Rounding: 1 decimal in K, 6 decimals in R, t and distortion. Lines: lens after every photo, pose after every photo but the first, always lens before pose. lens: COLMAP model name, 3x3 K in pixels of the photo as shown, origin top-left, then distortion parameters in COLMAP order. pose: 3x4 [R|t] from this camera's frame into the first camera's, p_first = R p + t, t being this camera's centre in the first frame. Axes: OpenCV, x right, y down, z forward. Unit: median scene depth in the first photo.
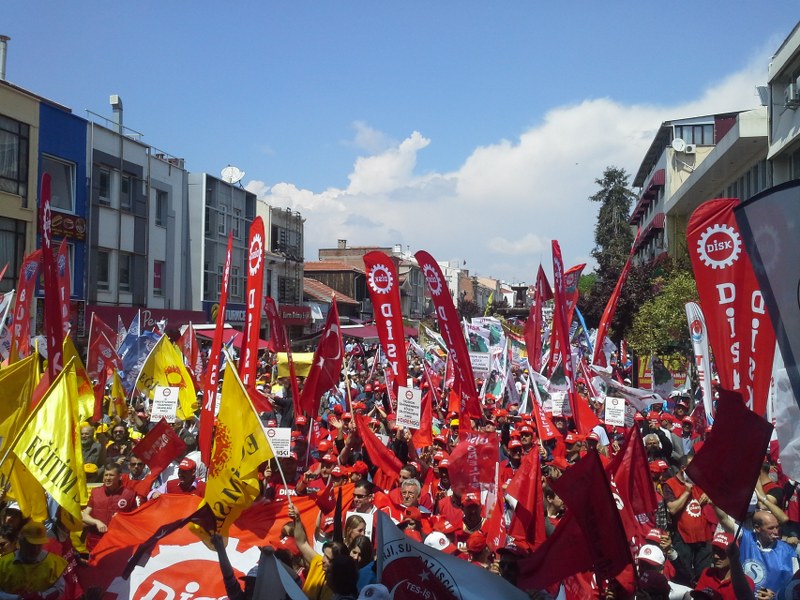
lens RADIAL K [[757.2, 0, 420.8], [0, 757.2, 319.9], [0, 0, 1]] dist [0.073189, -0.243286]
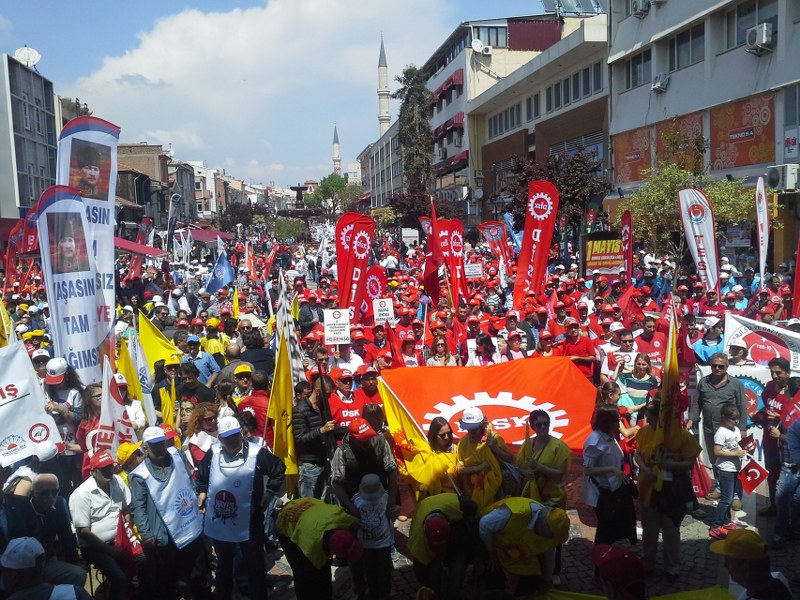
lens RADIAL K [[767.6, 0, 413.5], [0, 767.6, 301.8], [0, 0, 1]] dist [0.098936, -0.169202]
pose [[0.934145, -0.071197, 0.349719, -0.183036], [0.034792, 0.993399, 0.109306, 0.001115], [-0.355193, -0.089940, 0.930456, 0.008644]]
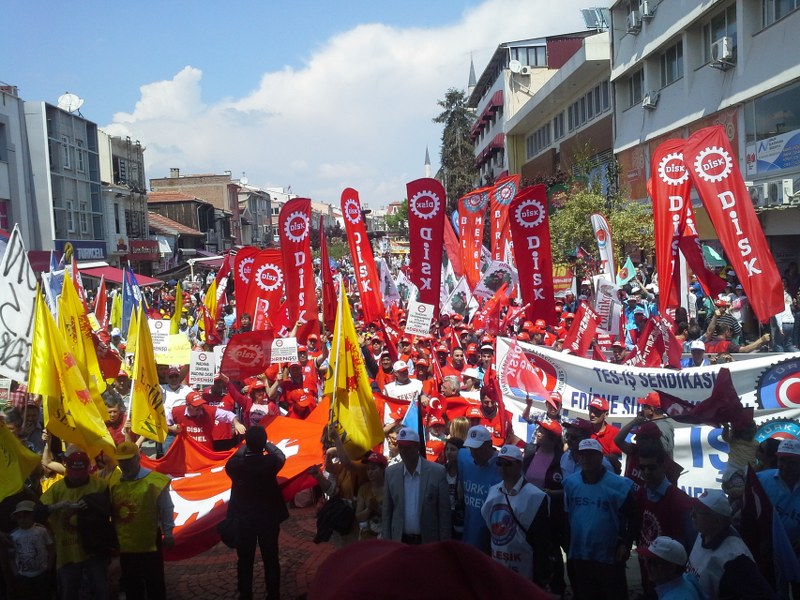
lens RADIAL K [[766.3, 0, 419.2], [0, 766.3, 303.6], [0, 0, 1]] dist [0.058613, -0.112076]
pose [[0.971743, -0.074672, 0.223917, -0.068206], [0.057291, 0.994889, 0.083149, -0.000052], [-0.228981, -0.067971, 0.971055, -0.032554]]
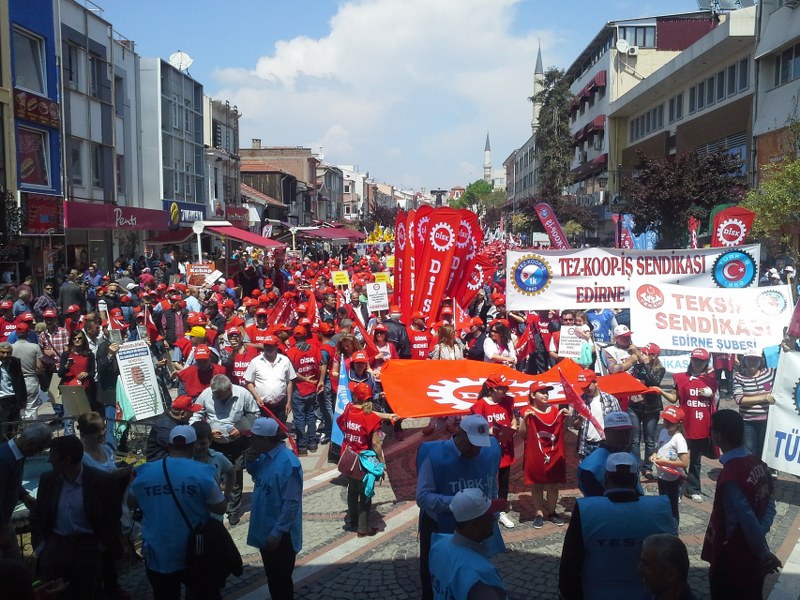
lens RADIAL K [[766.3, 0, 419.2], [0, 766.3, 303.6], [0, 0, 1]] dist [0.058613, -0.112076]
pose [[0.985162, -0.022303, 0.170170, -0.140062], [0.005687, 0.995218, 0.097516, 0.011356], [-0.171531, -0.095102, 0.980578, 0.013917]]
